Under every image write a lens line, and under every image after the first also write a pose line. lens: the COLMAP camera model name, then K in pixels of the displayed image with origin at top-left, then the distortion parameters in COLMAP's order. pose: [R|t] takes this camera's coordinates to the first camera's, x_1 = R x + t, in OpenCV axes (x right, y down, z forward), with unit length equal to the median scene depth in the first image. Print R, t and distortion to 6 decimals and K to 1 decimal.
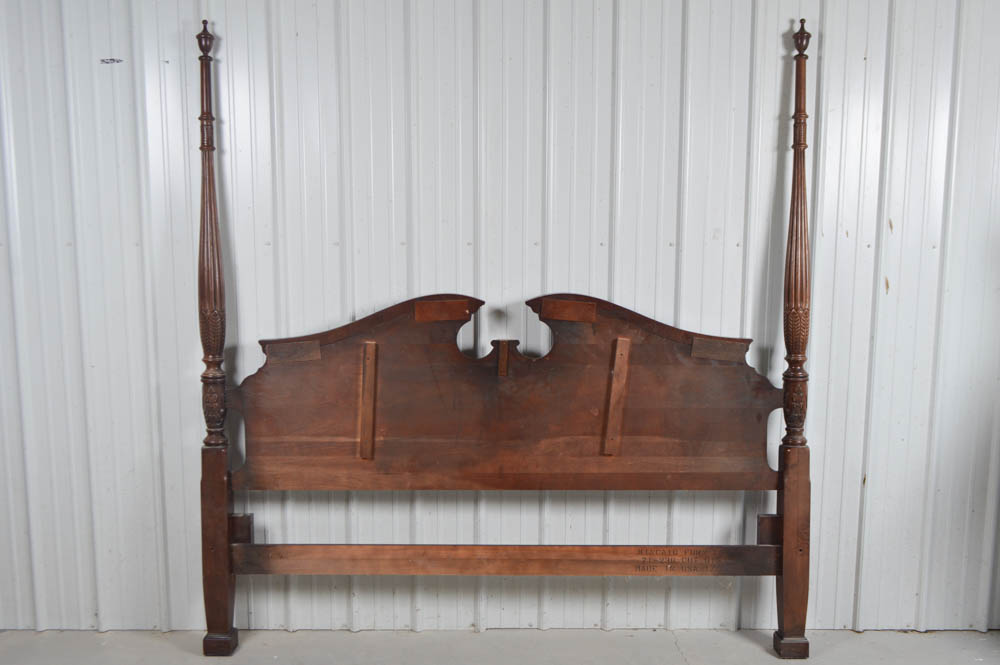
lens RADIAL K [[1072.7, 0, 500.2], [0, 1072.7, 395.2], [0, 0, 1]] dist [-0.042126, -0.013919]
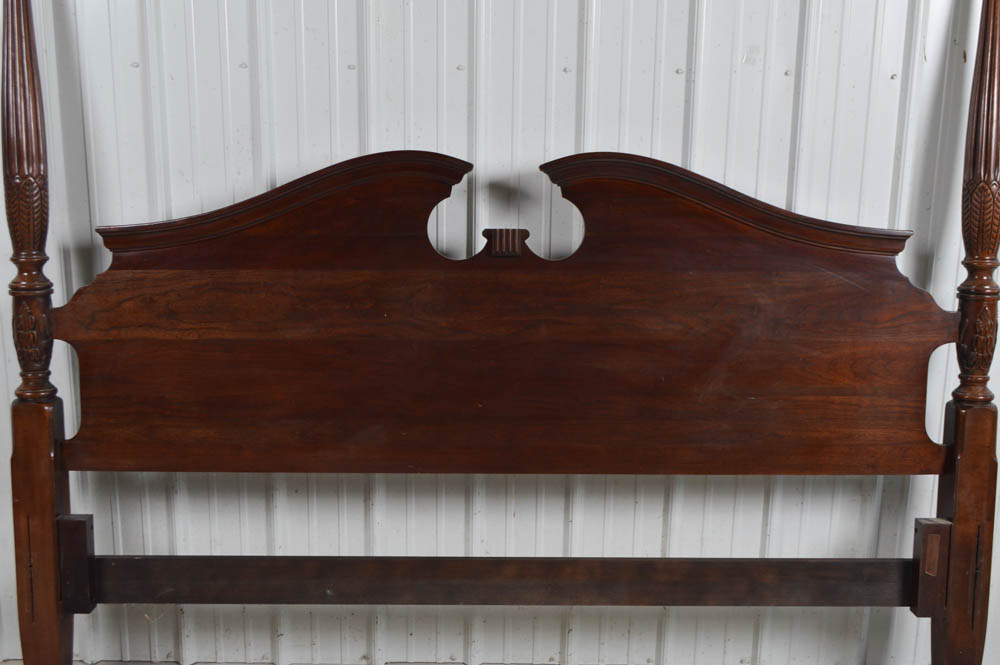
lens RADIAL K [[1100.7, 0, 500.0], [0, 1100.7, 332.5], [0, 0, 1]] dist [-0.027901, -0.009957]
pose [[0.999965, 0.007689, -0.003212, 0.003381], [-0.007421, 0.997058, 0.076293, -0.041056], [0.003789, -0.076267, 0.997080, 0.376733]]
